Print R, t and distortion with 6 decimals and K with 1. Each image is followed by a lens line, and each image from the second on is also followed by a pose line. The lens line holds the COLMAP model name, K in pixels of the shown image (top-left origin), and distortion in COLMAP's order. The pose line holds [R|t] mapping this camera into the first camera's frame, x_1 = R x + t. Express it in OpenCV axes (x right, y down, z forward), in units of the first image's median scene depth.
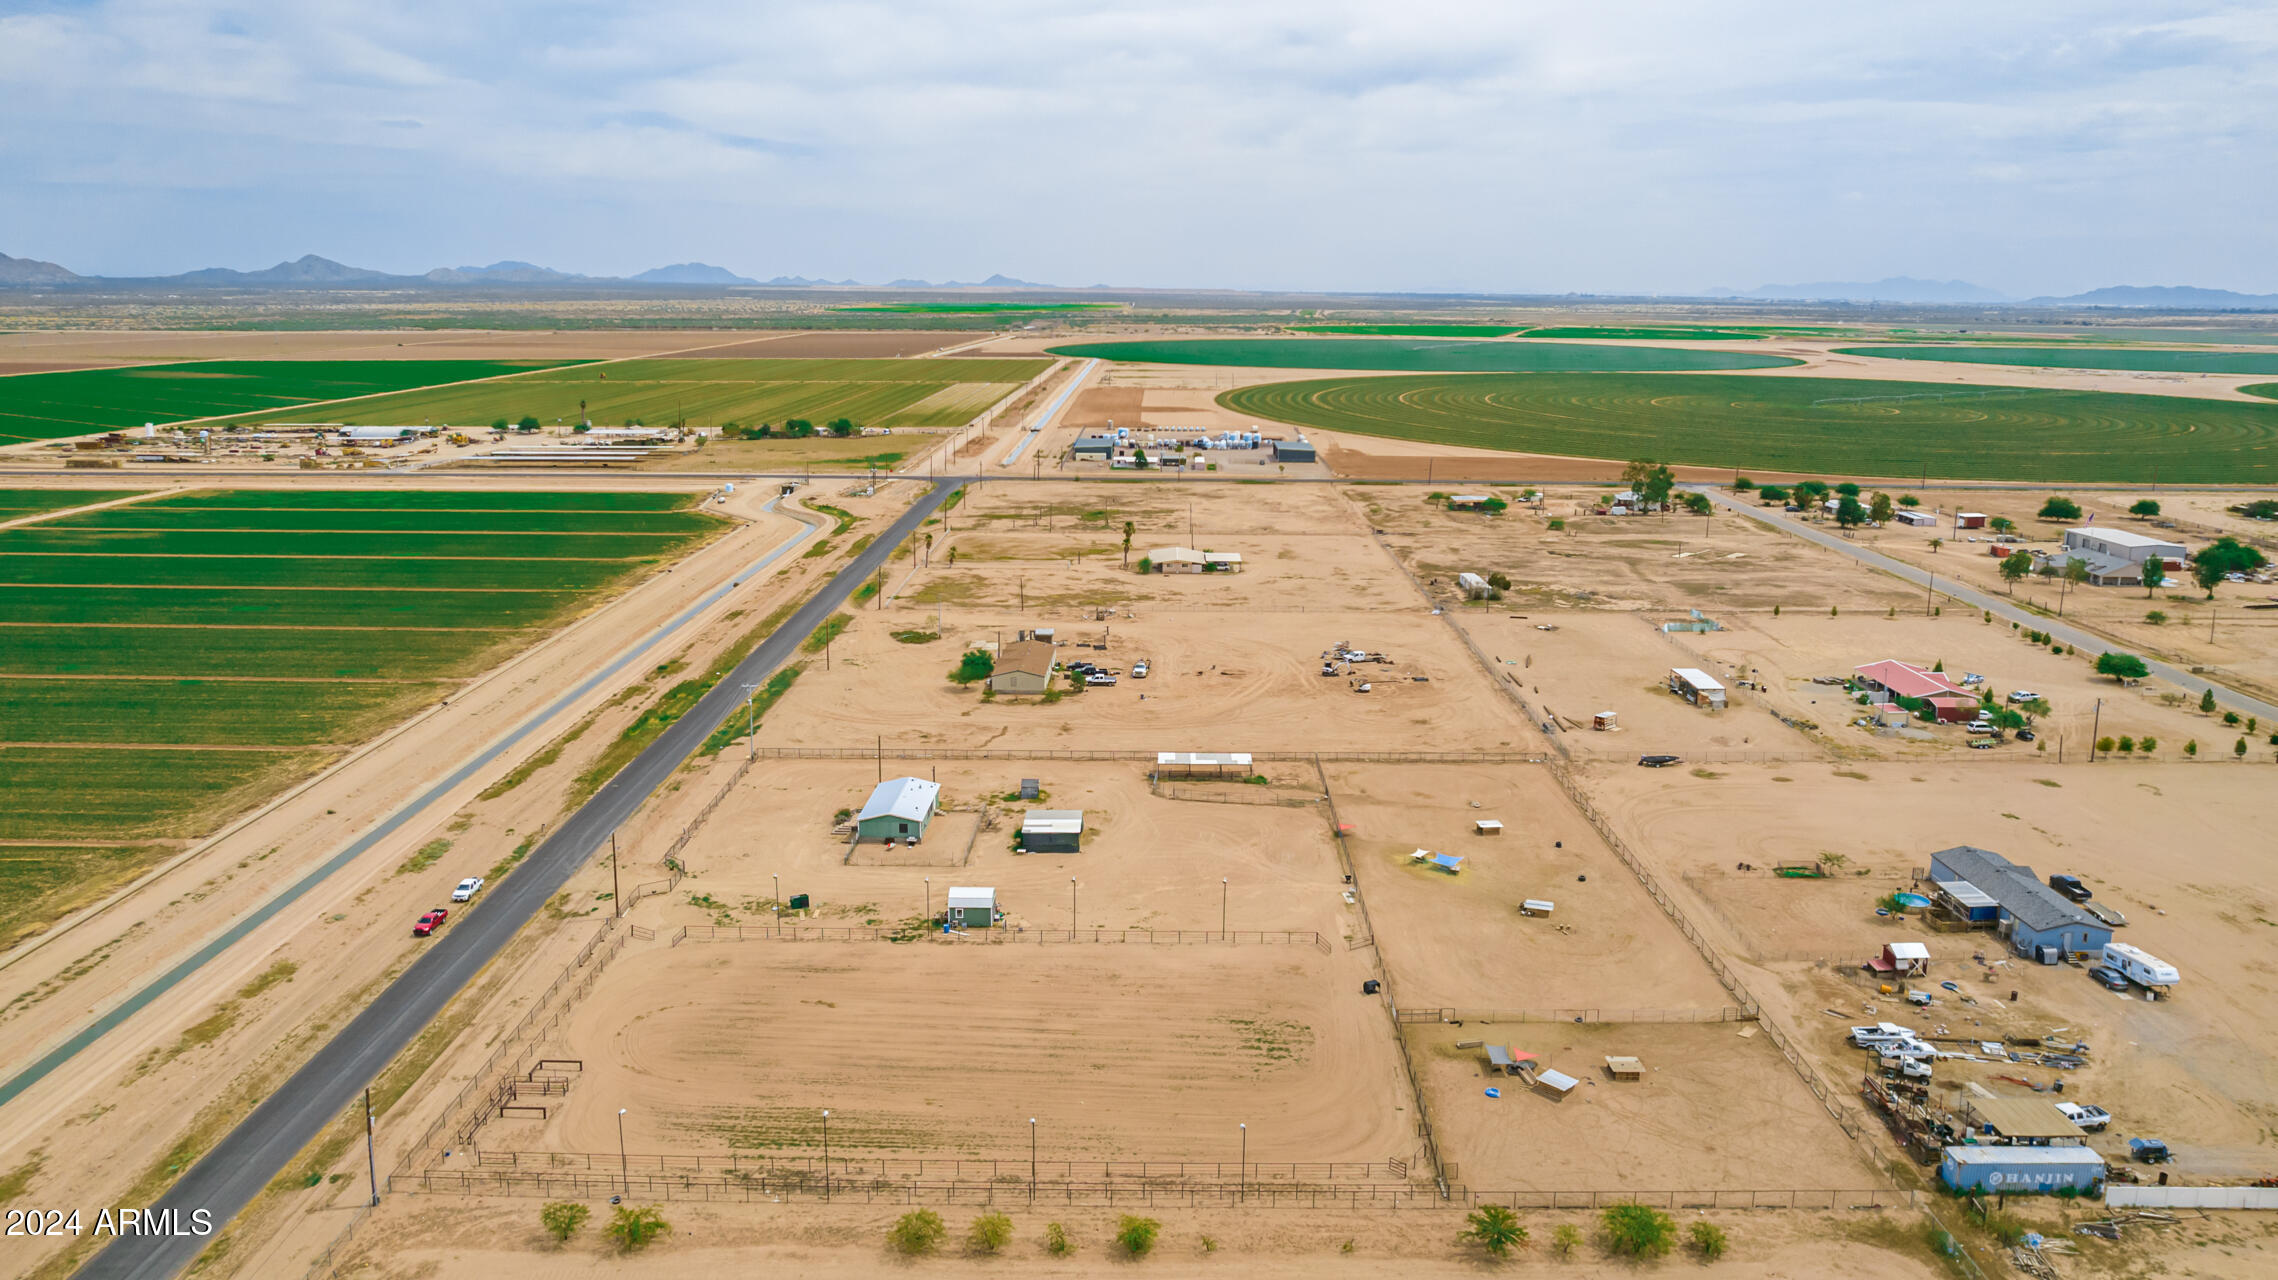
lens RADIAL K [[1525.1, 0, 1161.2], [0, 1525.1, 636.2], [0, 0, 1]] dist [-0.065894, 0.036993]
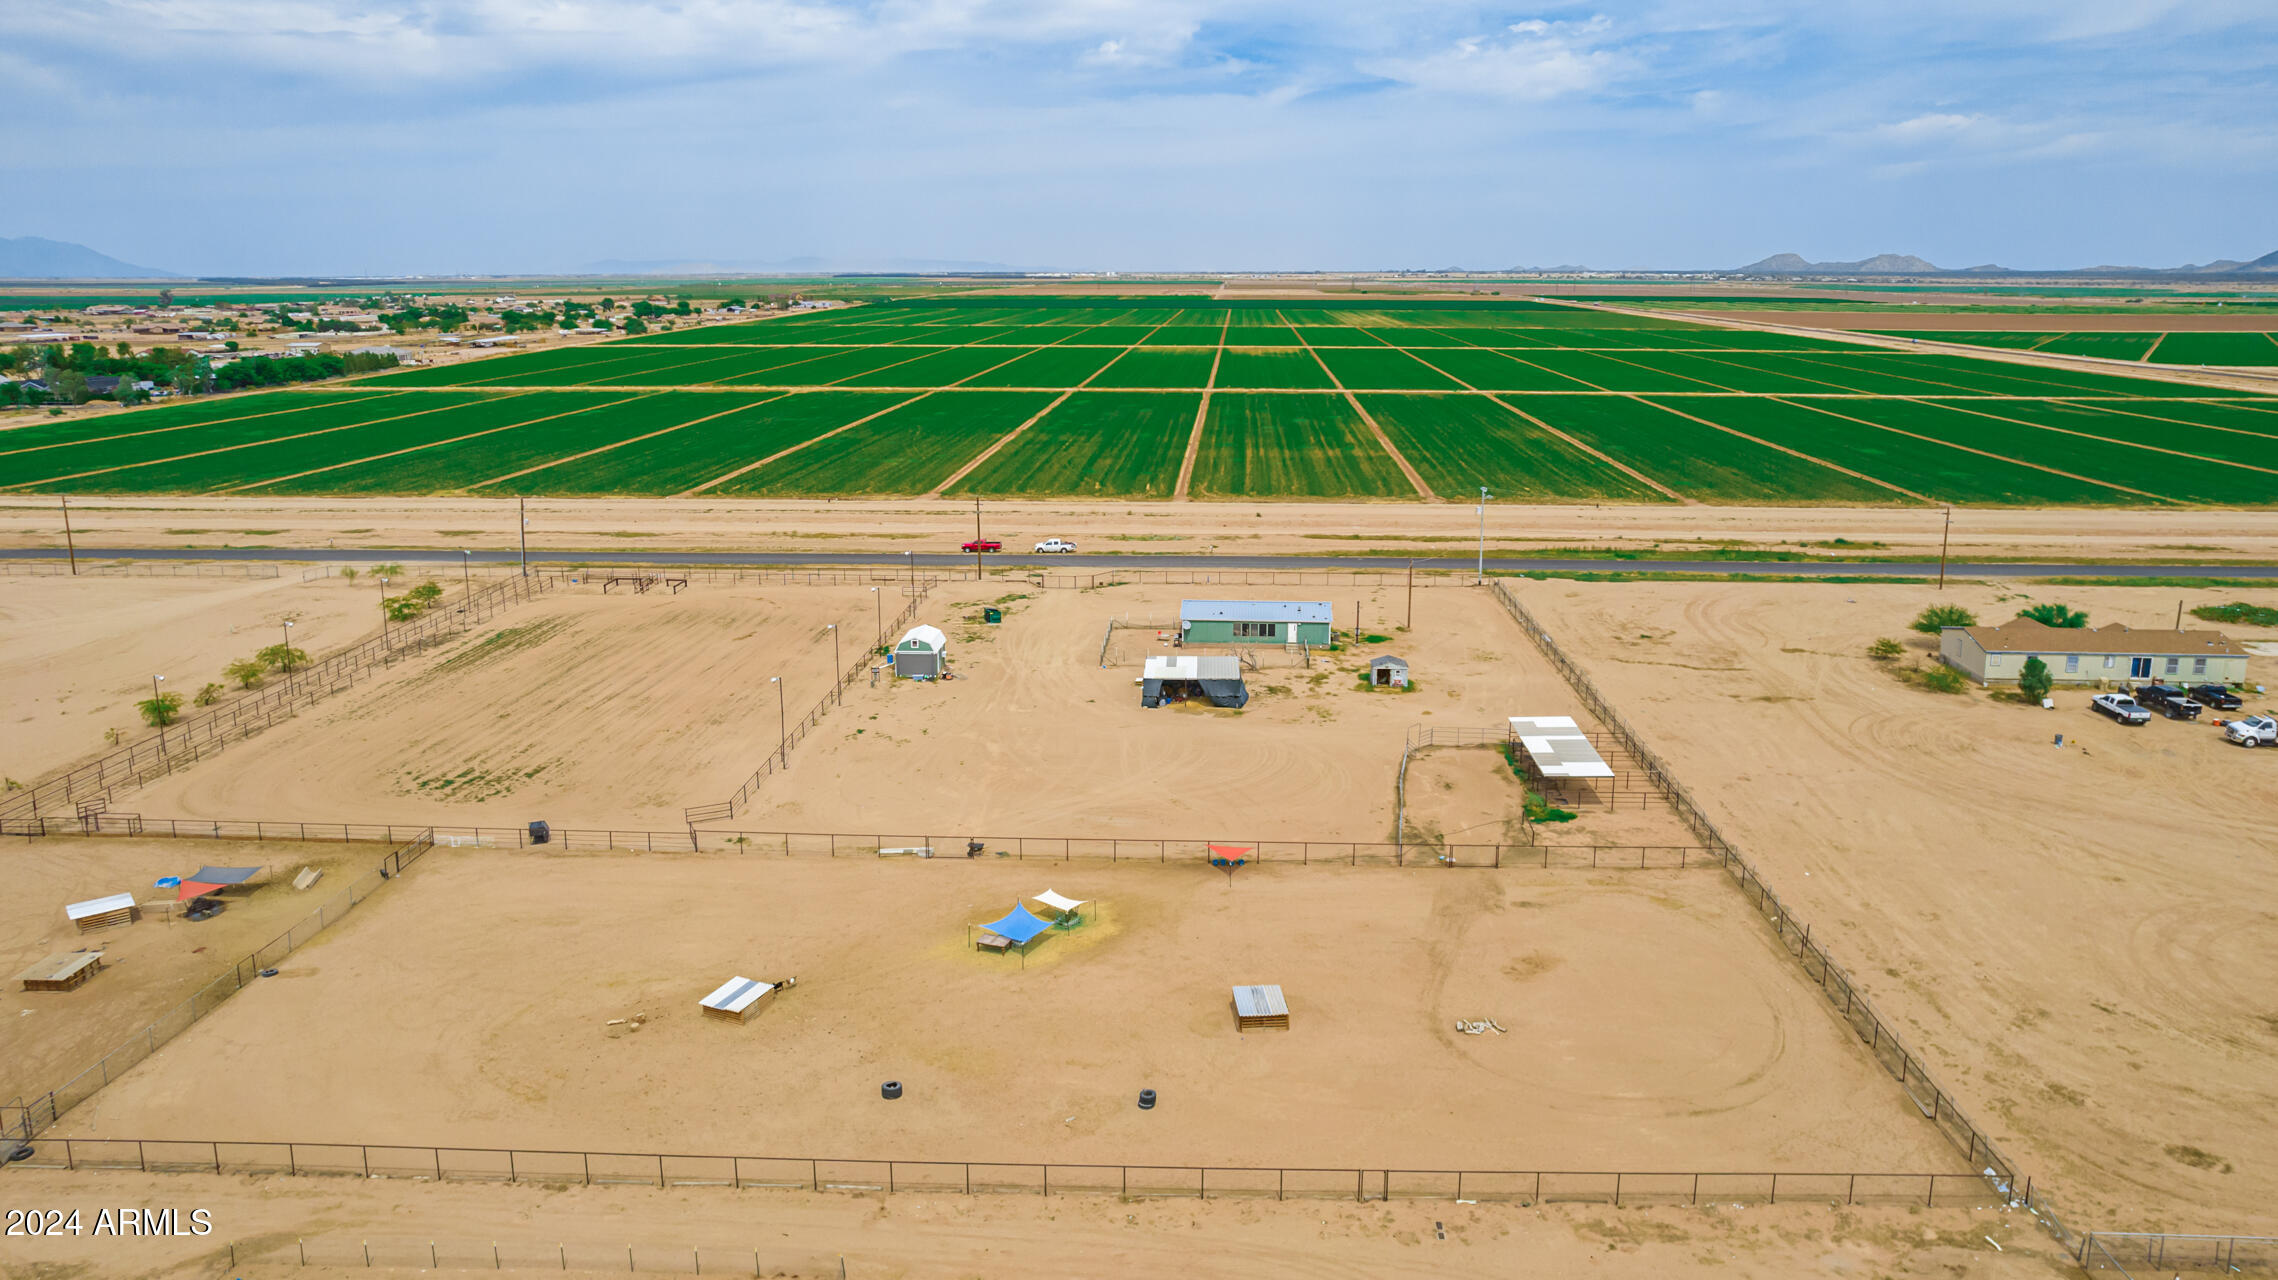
lens RADIAL K [[1488.3, 0, 1159.7], [0, 1488.3, 605.9], [0, 0, 1]] dist [-0.072609, 0.058670]
pose [[-0.042192, 0.214760, -0.975755, 0.448708], [-0.224815, 0.949539, 0.218711, -0.036322], [0.973488, 0.228592, 0.008218, 0.766377]]
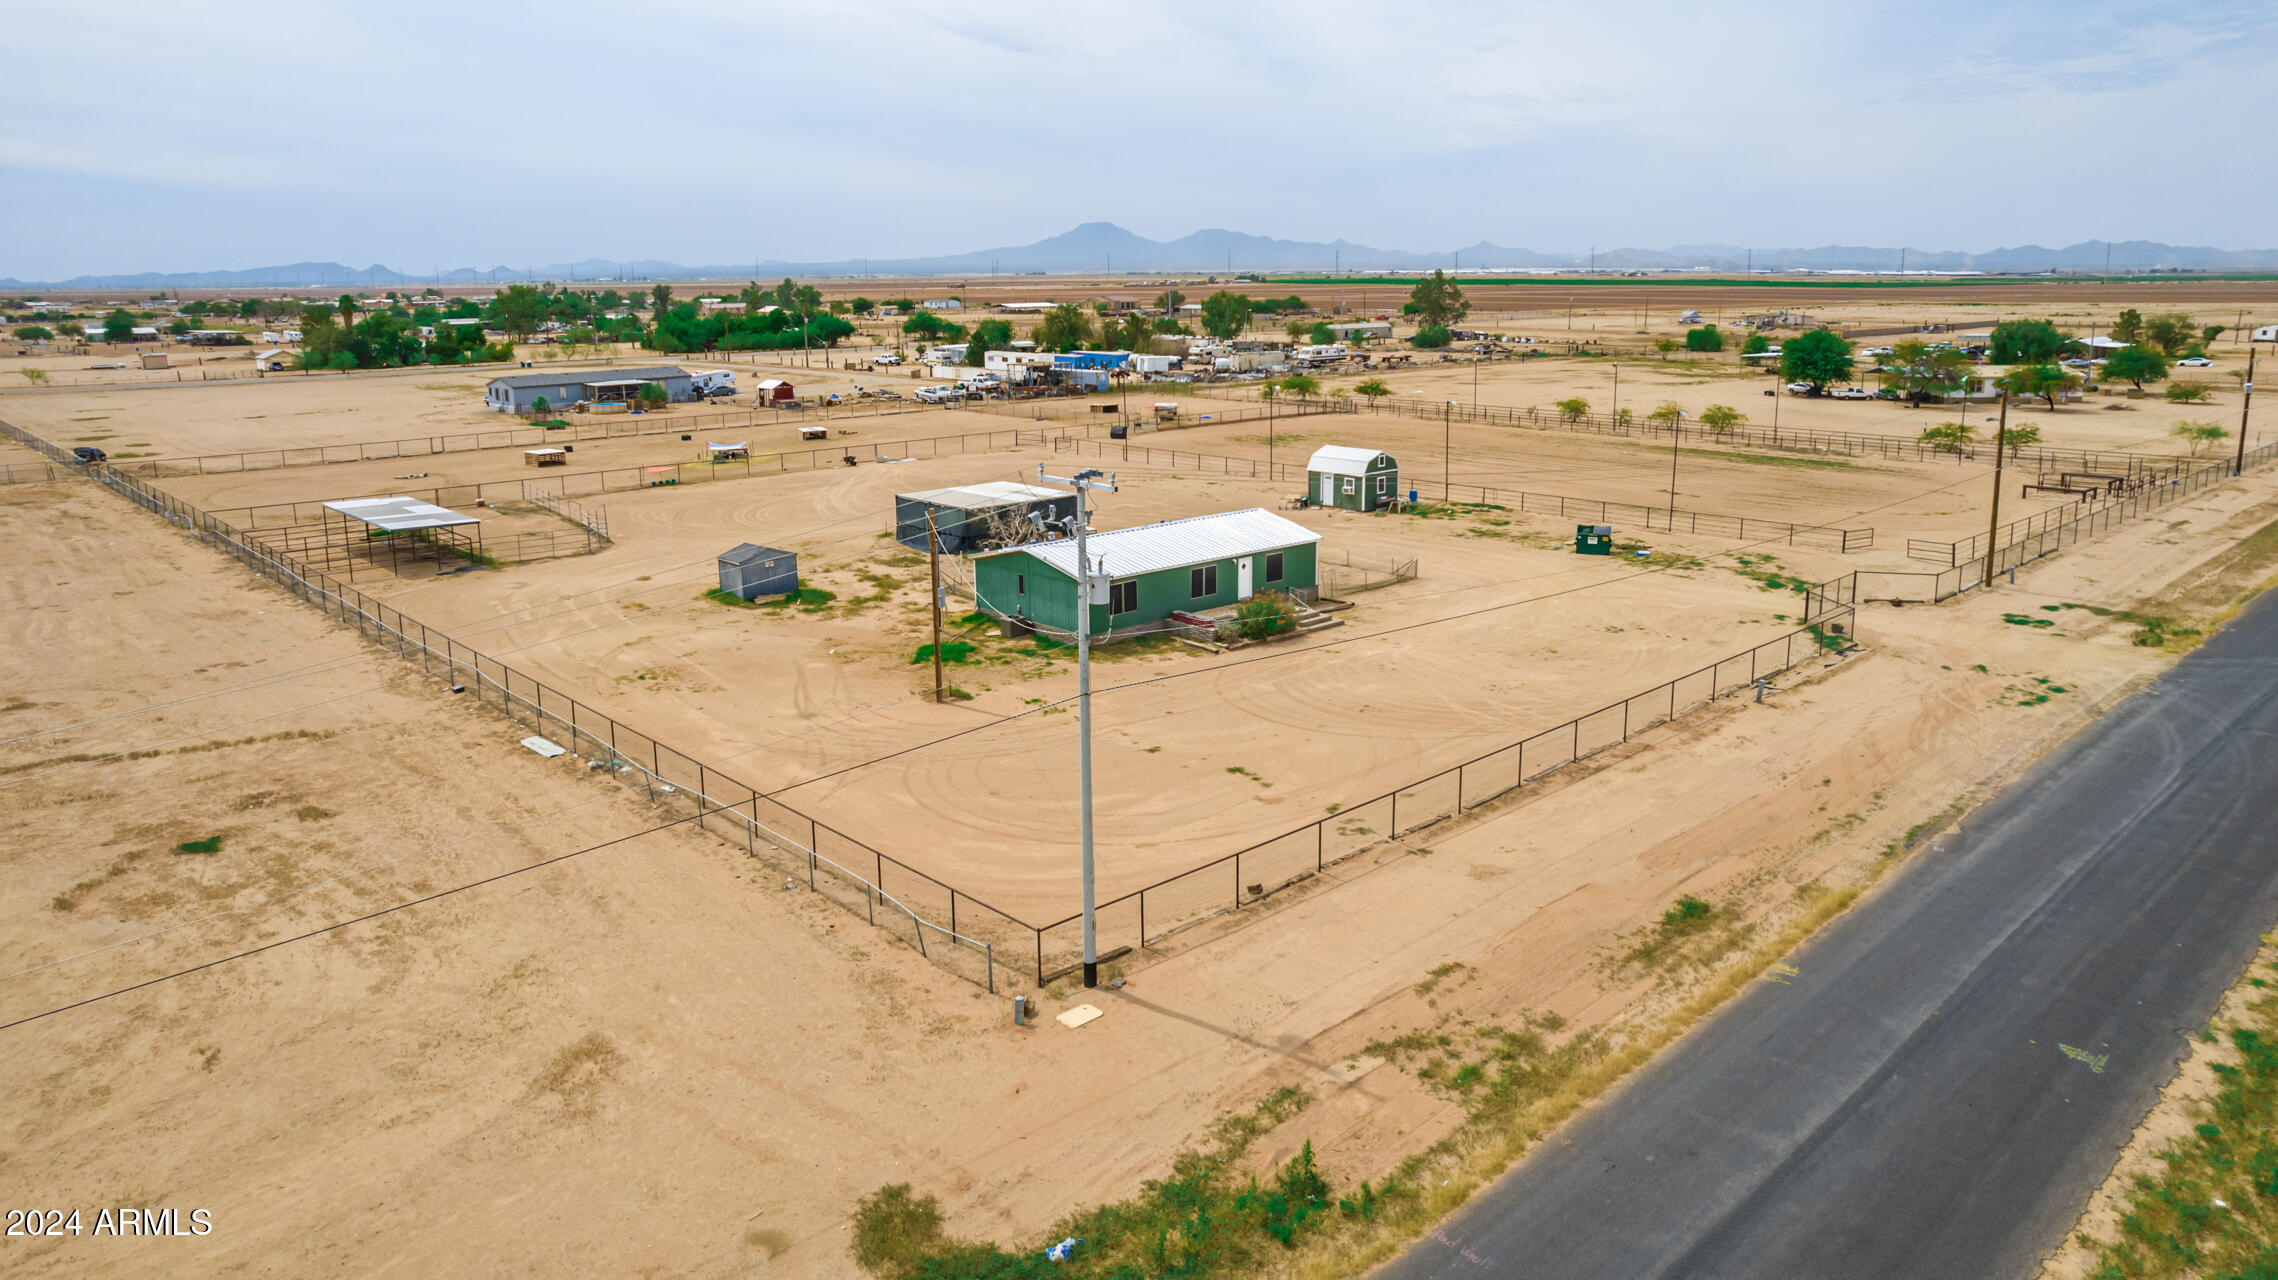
lens RADIAL K [[1485.6, 0, 1146.7], [0, 1485.6, 570.2], [0, 0, 1]] dist [-0.074163, 0.061383]
pose [[-0.682107, -0.148100, 0.716098, -0.340344], [0.165728, 0.922486, 0.348645, -0.005398], [-0.712225, 0.356491, -0.604690, 0.981155]]
